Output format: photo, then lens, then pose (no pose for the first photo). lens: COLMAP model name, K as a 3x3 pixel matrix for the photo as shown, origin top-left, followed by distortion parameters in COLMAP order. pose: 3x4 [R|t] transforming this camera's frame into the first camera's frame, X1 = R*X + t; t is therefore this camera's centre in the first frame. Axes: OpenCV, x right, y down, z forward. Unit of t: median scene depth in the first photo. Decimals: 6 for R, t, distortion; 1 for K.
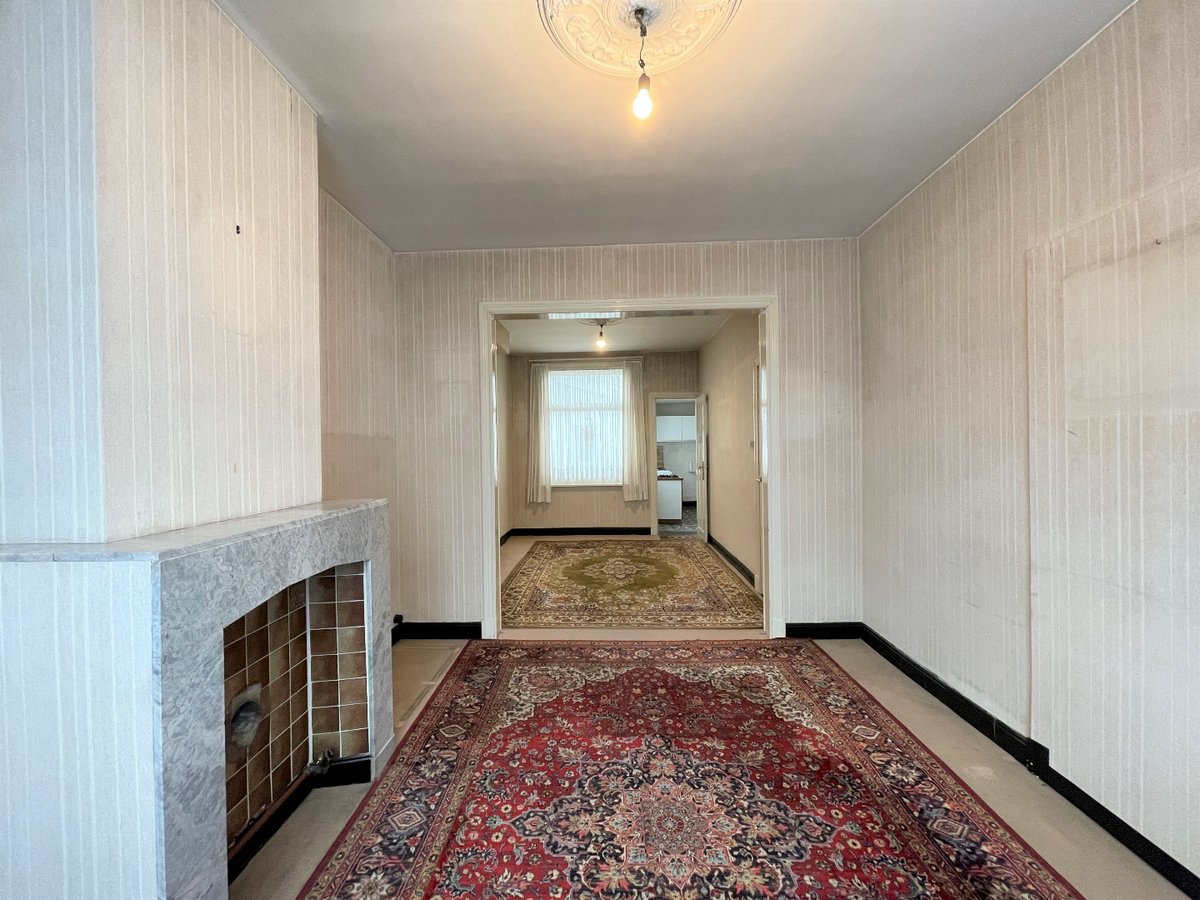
lens RADIAL K [[483.1, 0, 593.6], [0, 483.1, 451.3], [0, 0, 1]] dist [-0.001846, 0.000677]
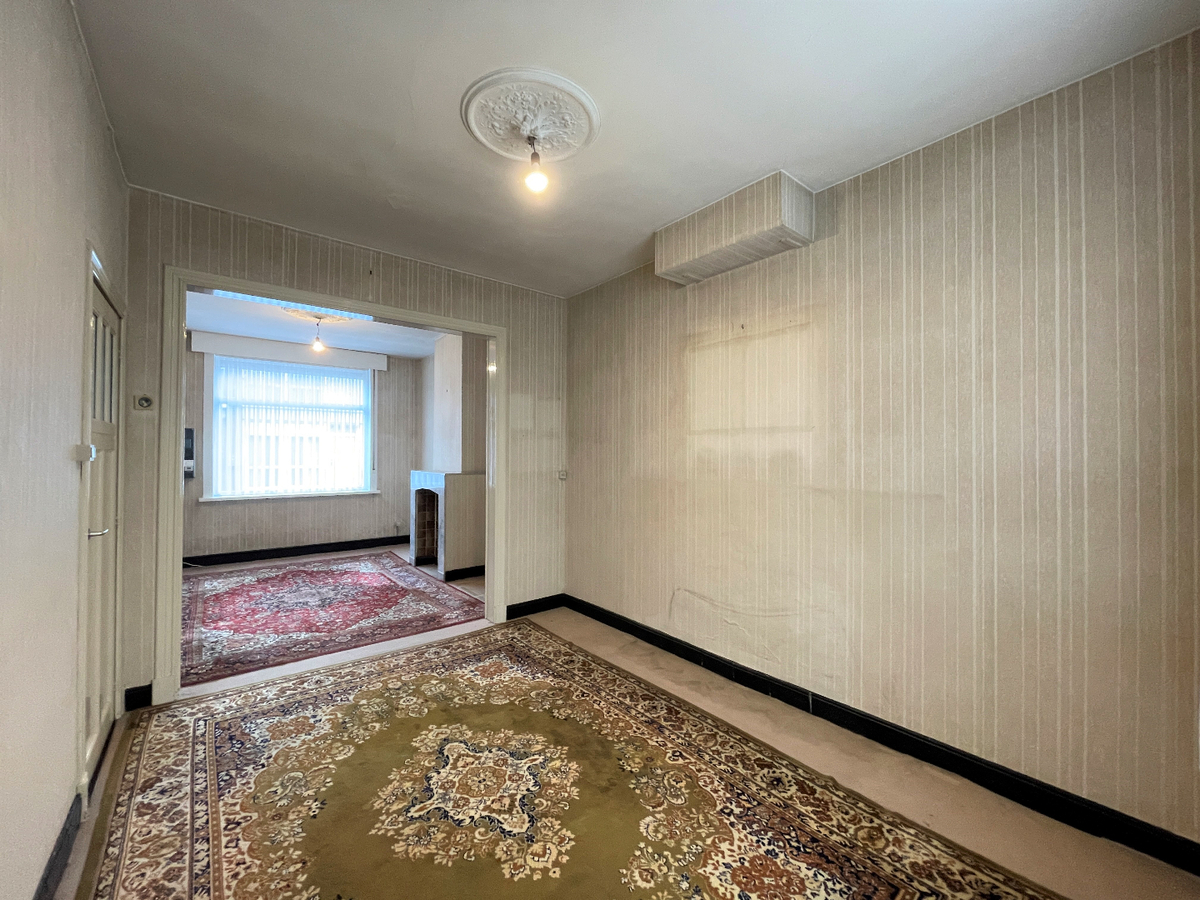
lens RADIAL K [[483.1, 0, 593.6], [0, 483.1, 451.3], [0, 0, 1]] dist [-0.001846, 0.000677]
pose [[-0.759124, 0.009672, -0.650874, 0.443343], [0.001196, 0.999909, 0.013463, -0.037798], [0.650945, 0.009442, -0.759066, 2.562708]]
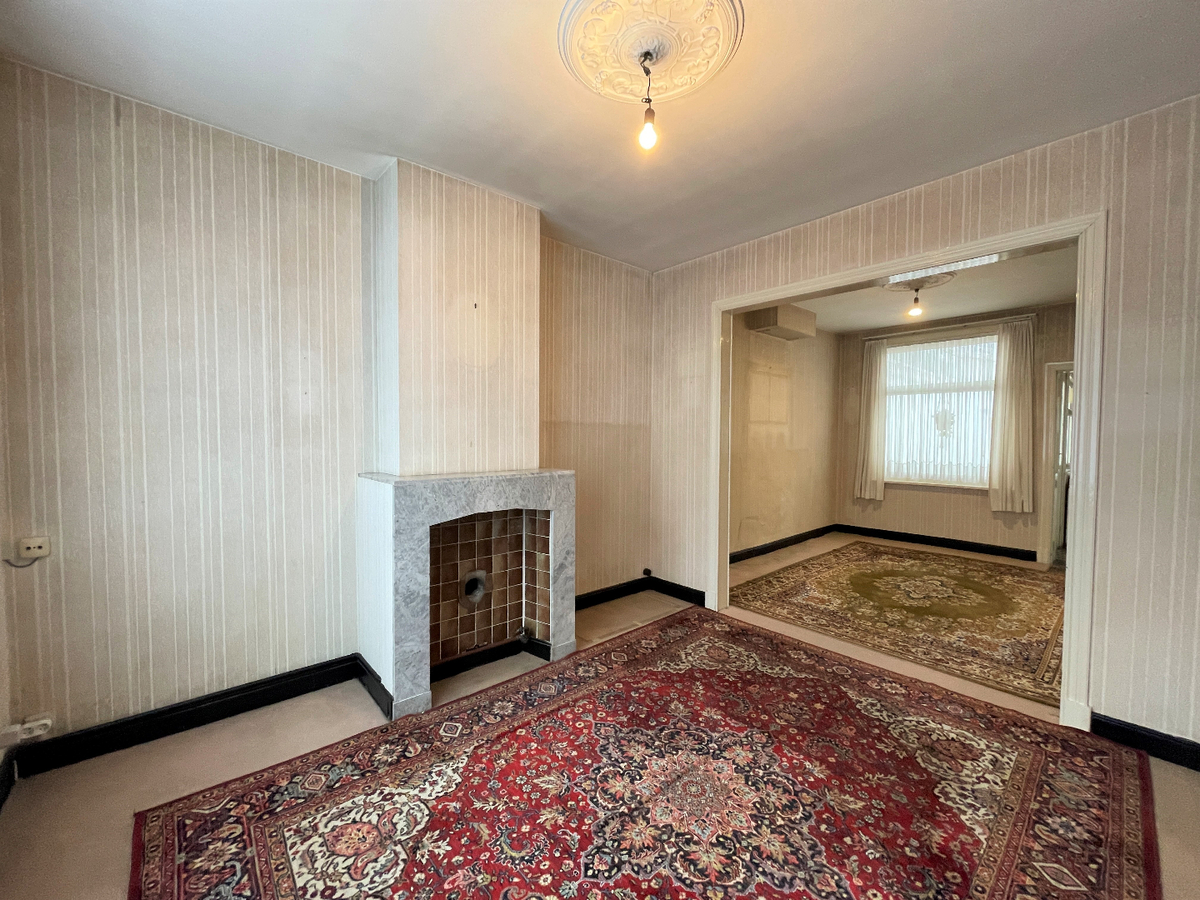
lens RADIAL K [[483.1, 0, 593.6], [0, 483.1, 451.3], [0, 0, 1]] dist [-0.001846, 0.000677]
pose [[0.686937, 0.047181, -0.725184, 0.475473], [-0.025344, 0.998839, 0.040979, -0.012520], [0.726275, -0.009771, 0.687335, 0.065407]]
